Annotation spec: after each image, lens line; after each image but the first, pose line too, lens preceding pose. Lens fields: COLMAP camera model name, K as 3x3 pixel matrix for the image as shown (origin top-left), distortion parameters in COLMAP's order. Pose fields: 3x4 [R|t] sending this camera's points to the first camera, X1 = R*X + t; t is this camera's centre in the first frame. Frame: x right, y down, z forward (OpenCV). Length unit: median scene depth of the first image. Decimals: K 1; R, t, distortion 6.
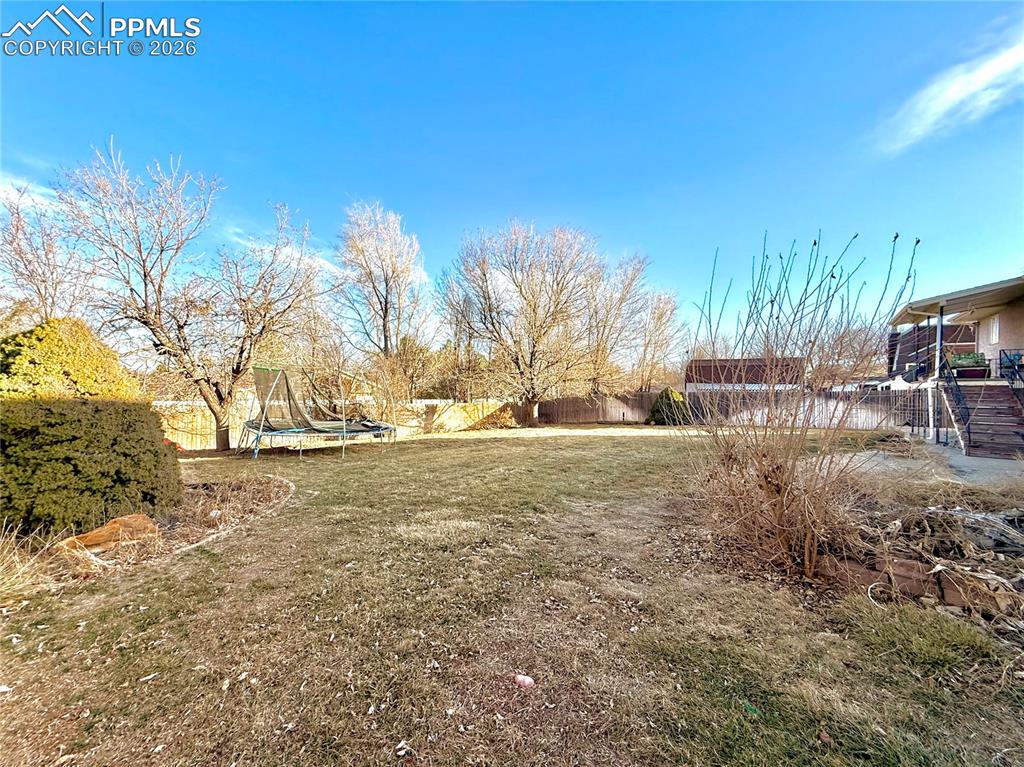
lens RADIAL K [[405.7, 0, 510.2], [0, 405.7, 381.8], [0, 0, 1]] dist [0.000383, 0.000195]
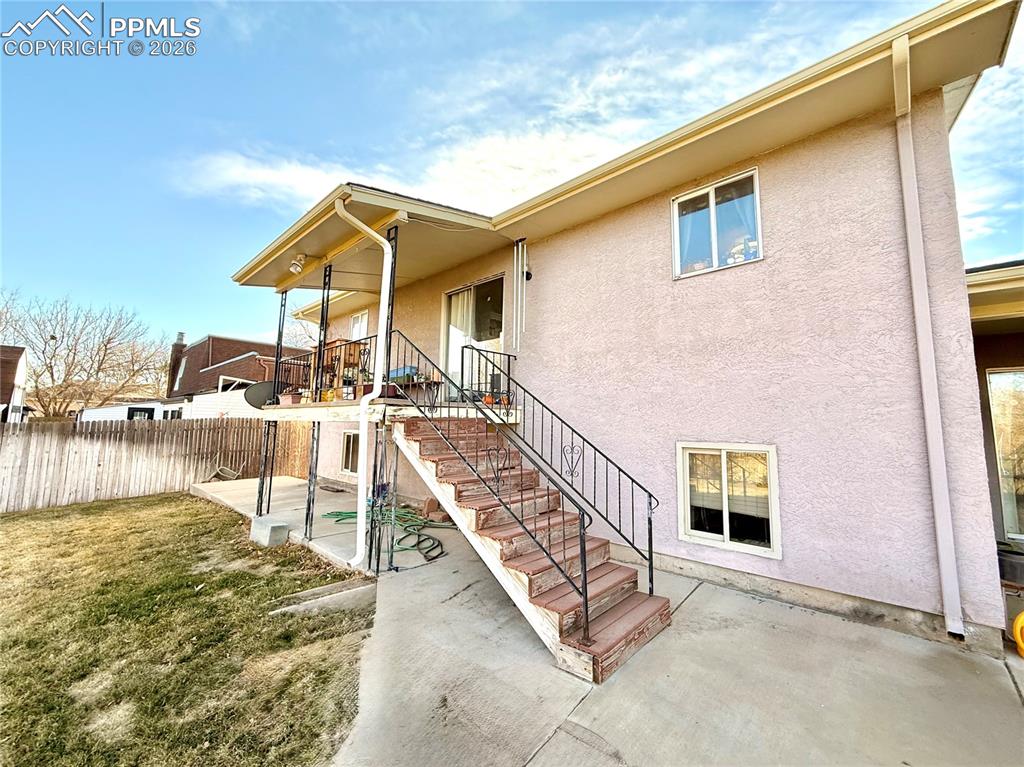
lens RADIAL K [[405.7, 0, 510.2], [0, 405.7, 381.8], [0, 0, 1]] dist [0.000383, 0.000195]
pose [[0.086285, 0.119242, 0.989109, 0.332793], [-0.059334, 0.991664, -0.114374, 0.006229], [-0.994502, -0.048819, 0.092641, 0.410970]]
